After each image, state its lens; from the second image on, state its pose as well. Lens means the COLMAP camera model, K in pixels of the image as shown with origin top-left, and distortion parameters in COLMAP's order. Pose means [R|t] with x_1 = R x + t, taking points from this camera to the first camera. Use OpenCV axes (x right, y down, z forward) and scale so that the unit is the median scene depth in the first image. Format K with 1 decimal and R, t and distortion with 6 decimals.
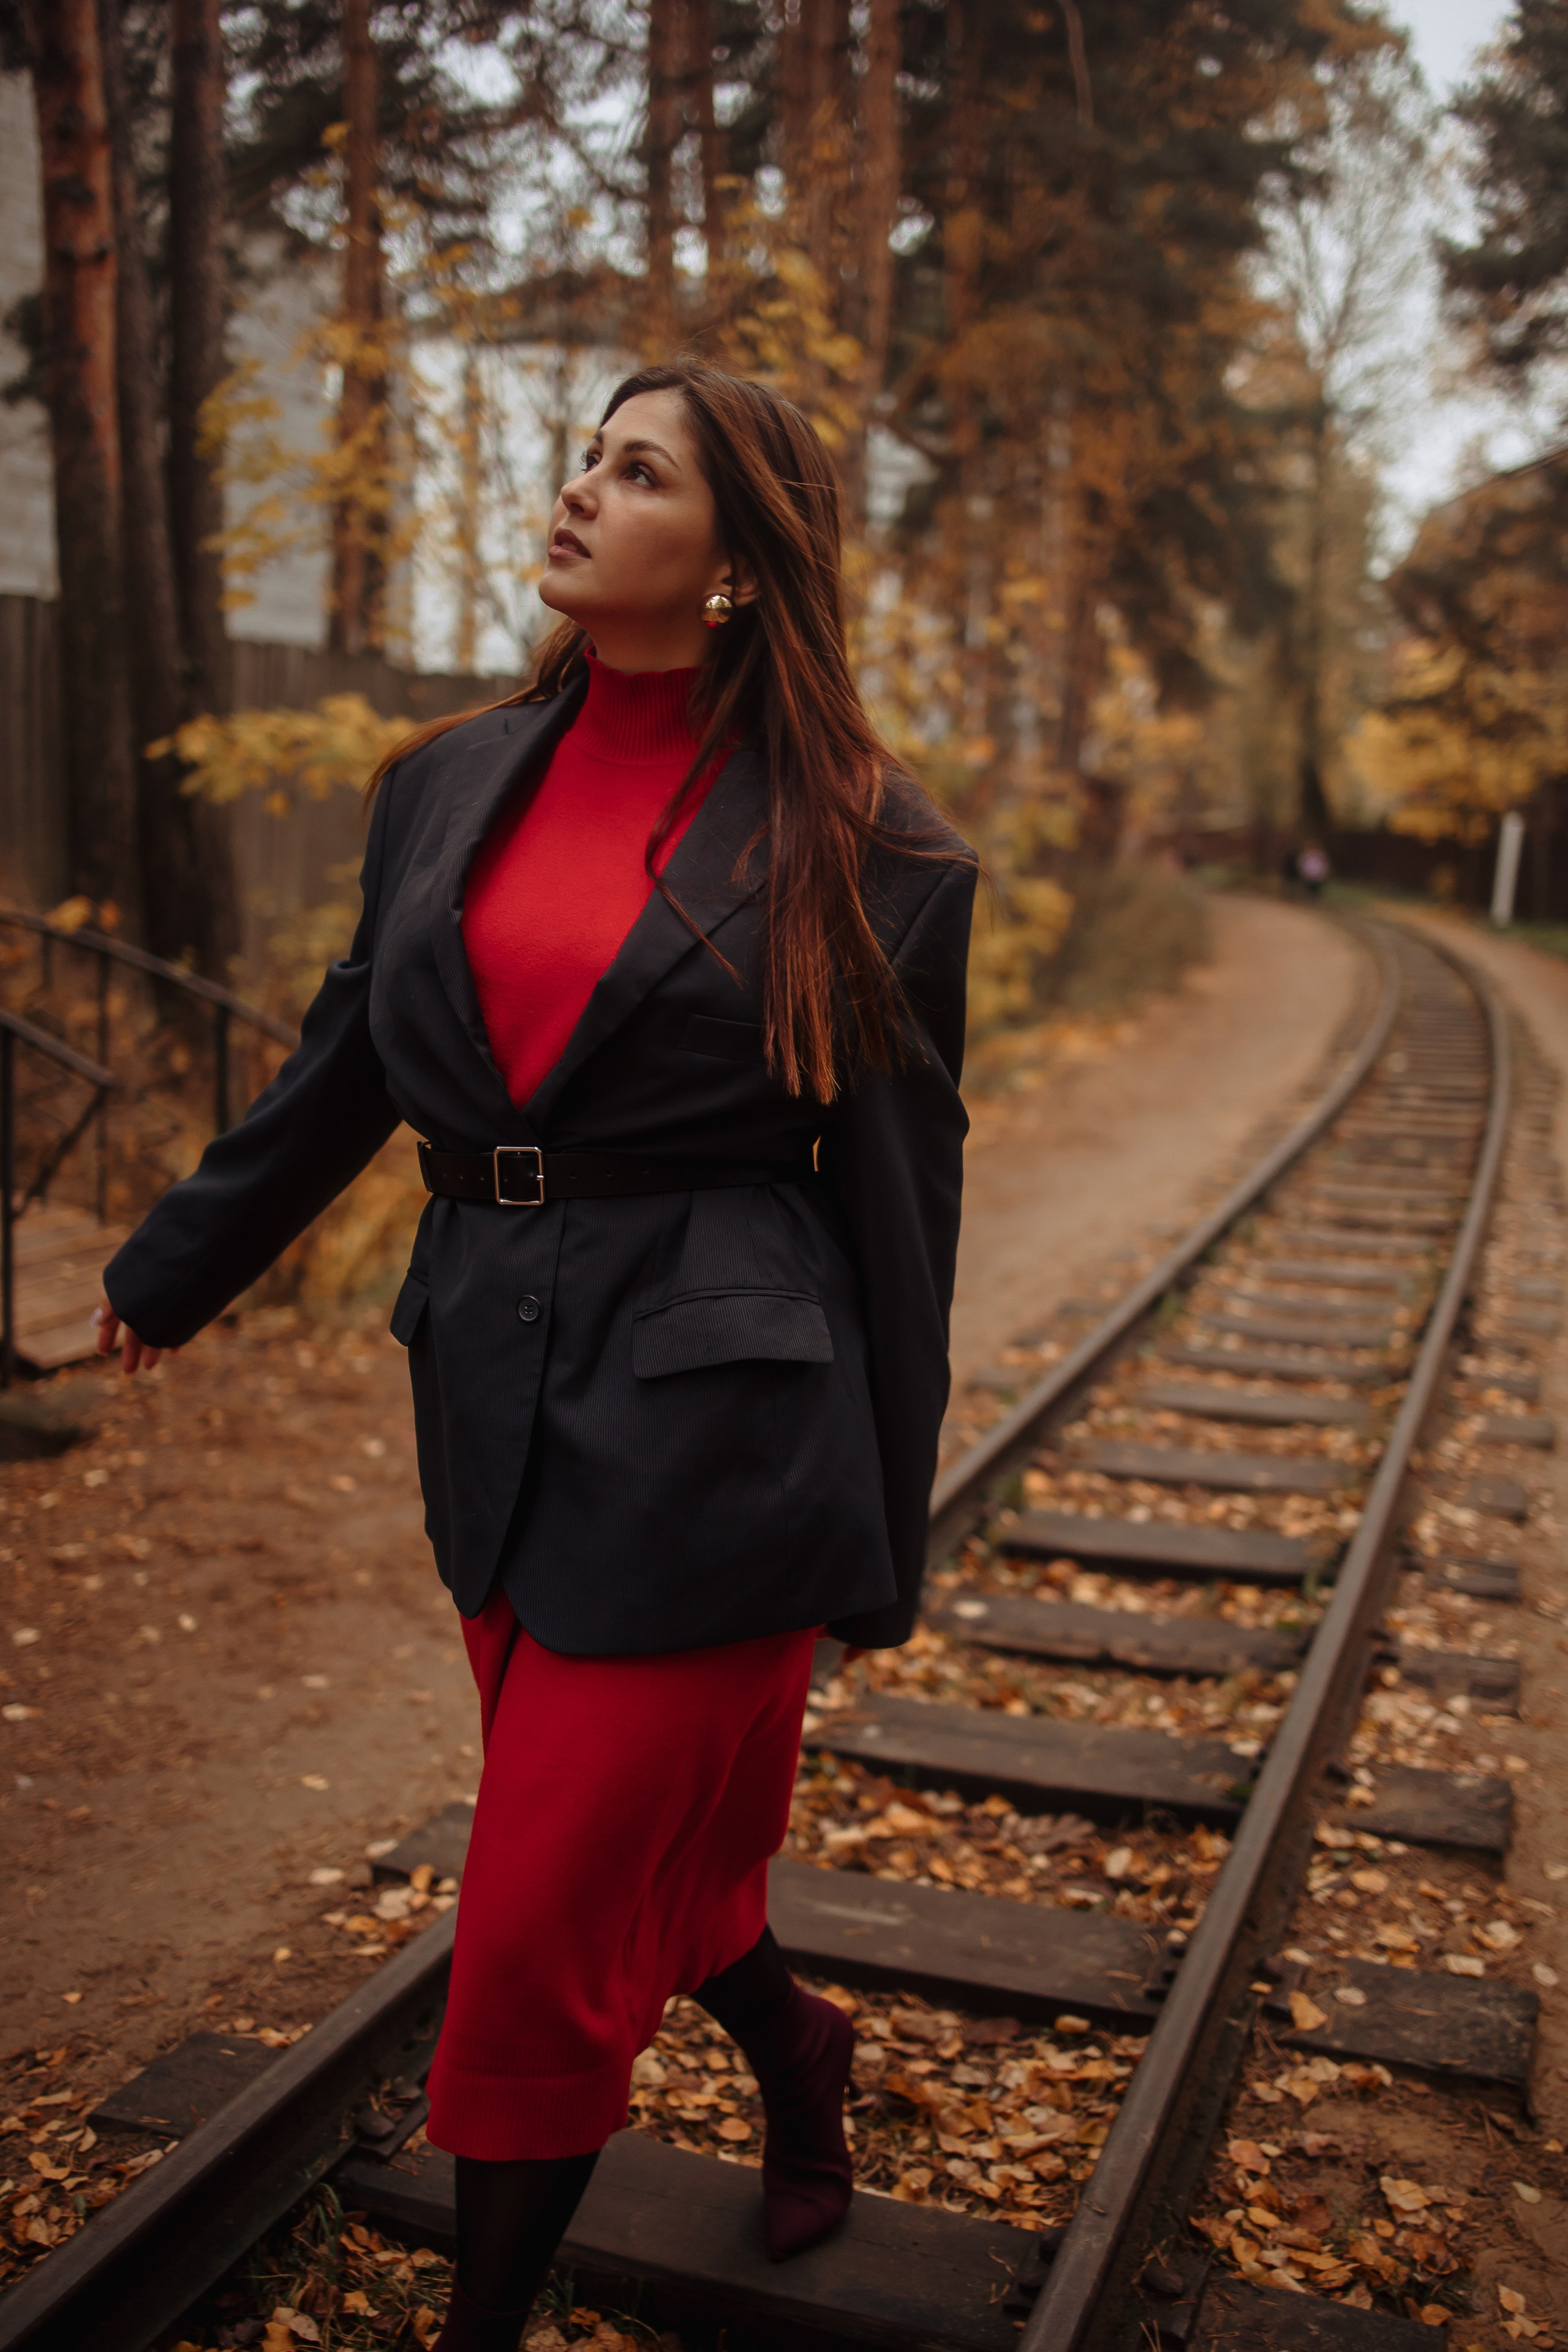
lens RADIAL K [[2356.7, 0, 786.3], [0, 2356.7, 1290.3], [0, 0, 1]] dist [-0.075919, 0.016743]
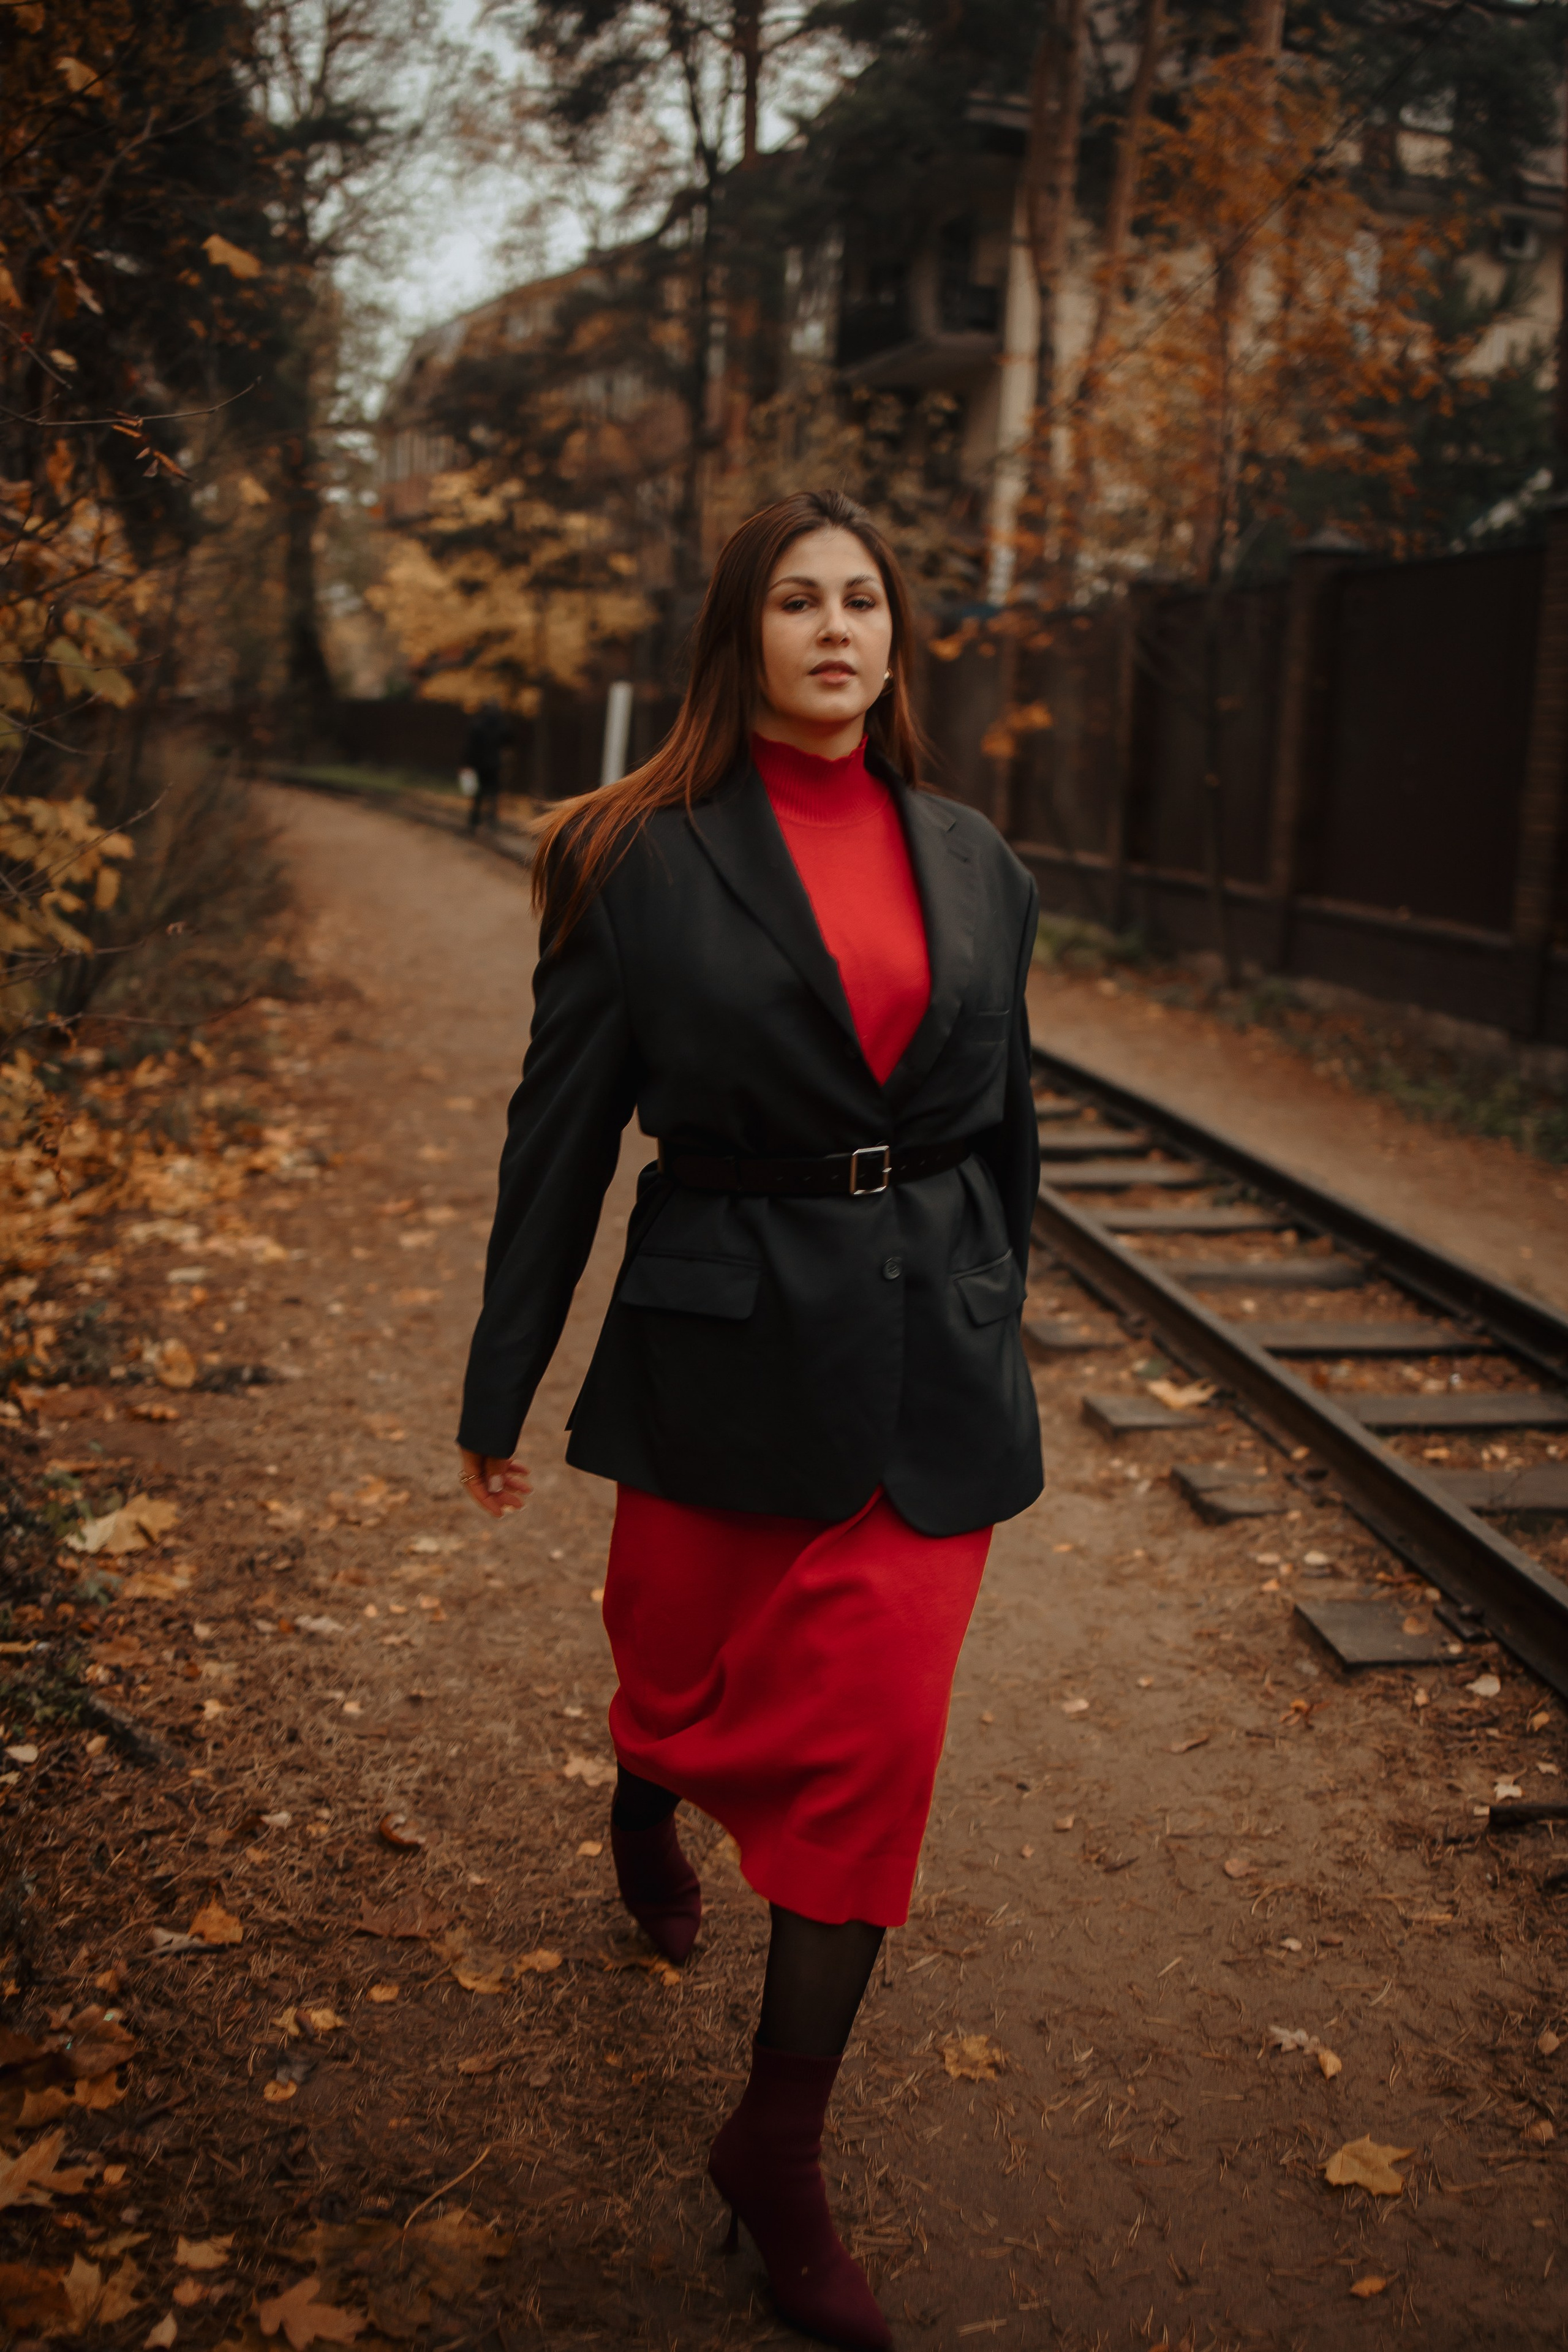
lens RADIAL K [[2359.1, 0, 782.1], [0, 2359.1, 1155.1], [0, 0, 1]] dist [-0.033605, 0.008728]
pose [[0.906552, -0.063454, 0.417297, 0.016881], [0.064984, 0.997830, 0.010556, -0.040082], [-0.417061, 0.017548, 0.908709, 0.210273]]
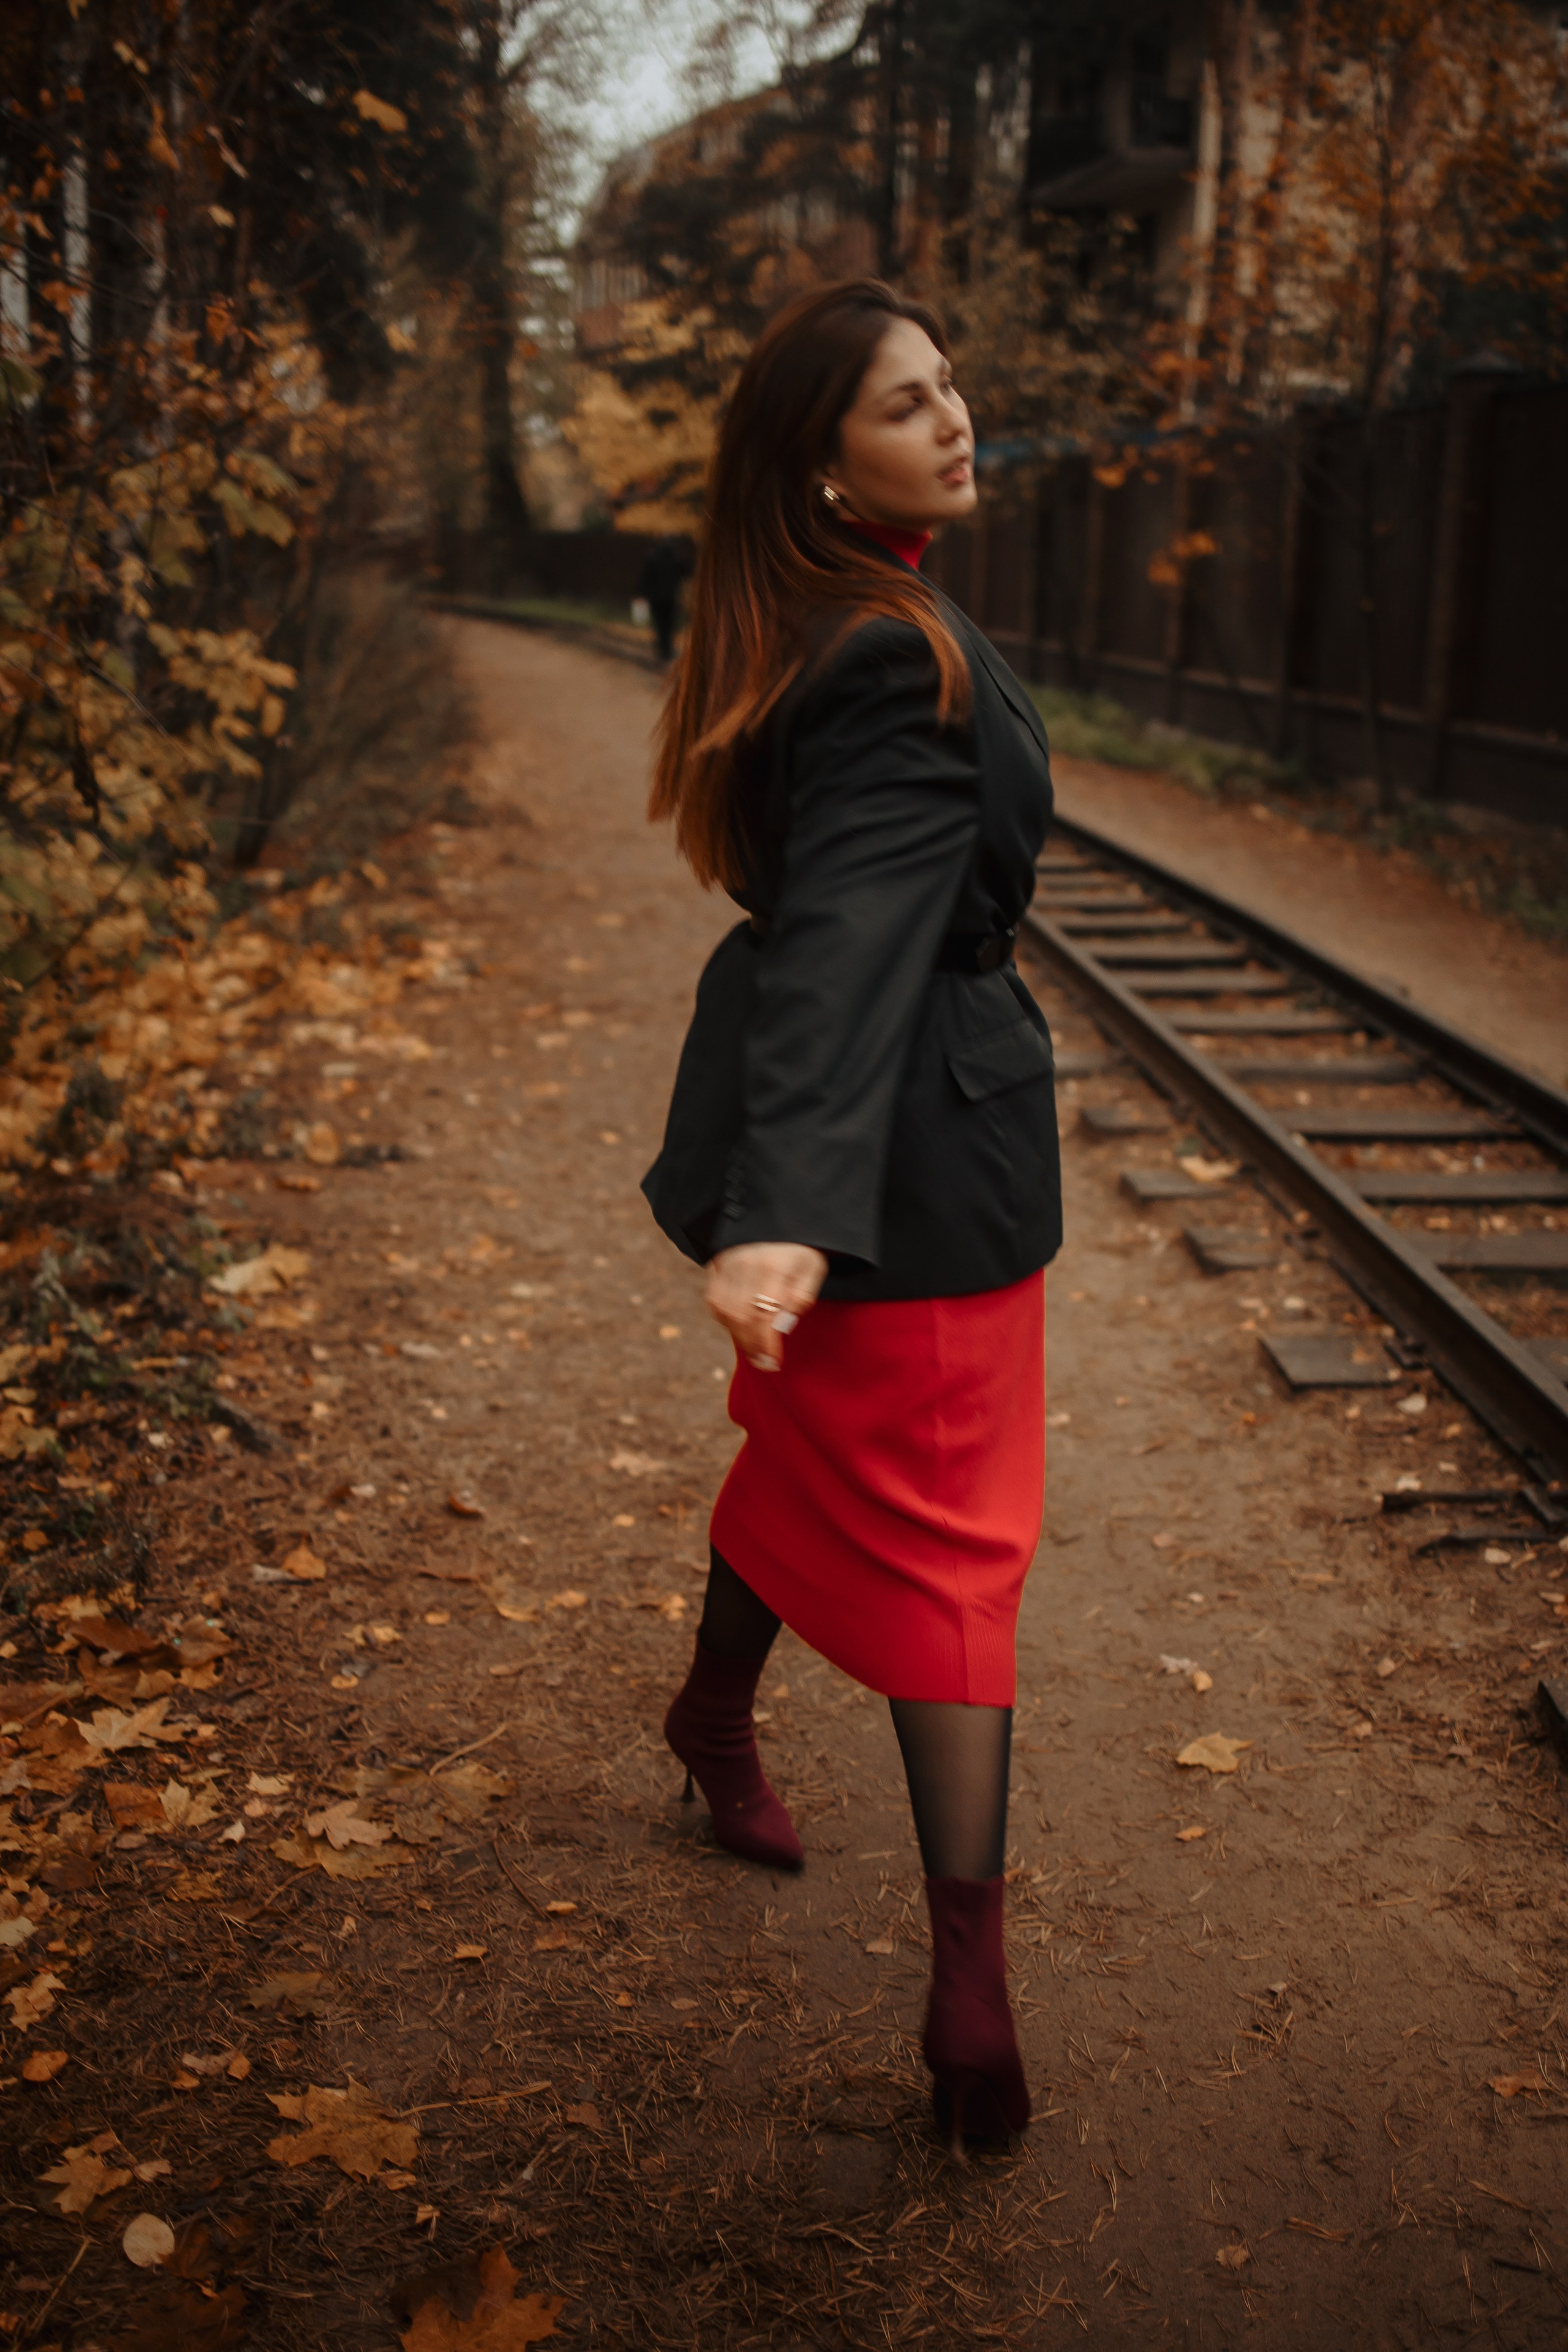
lens RADIAL K [[2363.5, 0, 779.0], [0, 2363.5, 1174.2], [0, 0, 1]] dist [-0.049354, -0.003111]
pose [[0.940121, -0.085468, 0.329950, 0.018503], [0.061938, 0.994771, 0.081200, -0.037498], [-0.335165, -0.055902, 0.940499, 0.197153]]
